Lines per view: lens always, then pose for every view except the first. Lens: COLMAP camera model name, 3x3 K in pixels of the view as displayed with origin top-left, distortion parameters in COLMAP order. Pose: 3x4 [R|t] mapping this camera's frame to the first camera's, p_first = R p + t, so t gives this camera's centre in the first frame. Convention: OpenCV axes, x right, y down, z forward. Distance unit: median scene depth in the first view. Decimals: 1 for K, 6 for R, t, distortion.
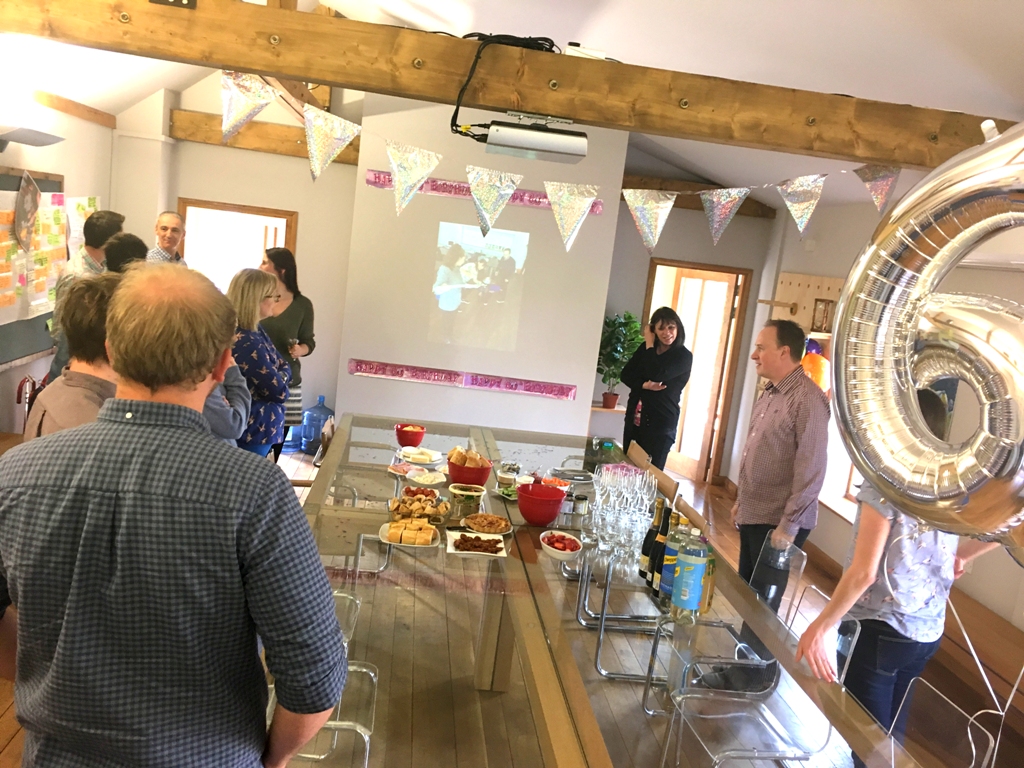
lens RADIAL K [[853.3, 0, 513.5], [0, 853.3, 385.4], [0, 0, 1]] dist [0.004503, -0.014318]
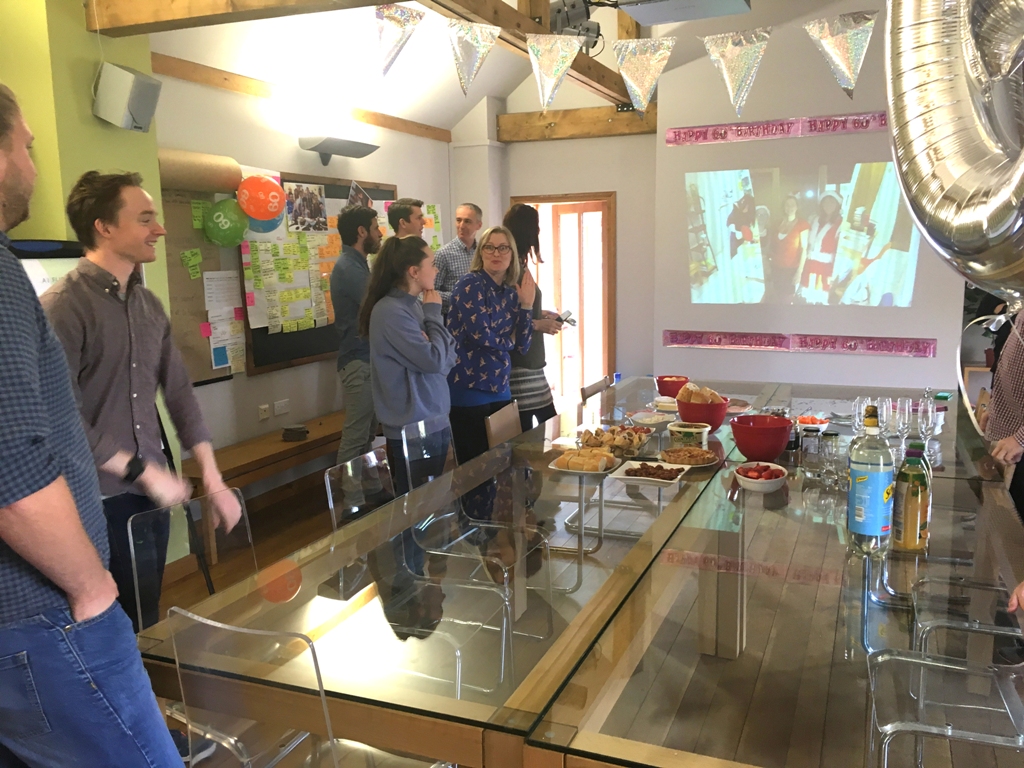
lens RADIAL K [[853.3, 0, 511.8], [0, 853.3, 381.7], [0, 0, 1]] dist [0.004503, -0.014318]
pose [[0.857133, -0.061651, -0.511392, 0.151557], [0.038719, 0.997714, -0.055383, 0.075182], [0.513637, 0.027670, 0.857561, 0.105847]]
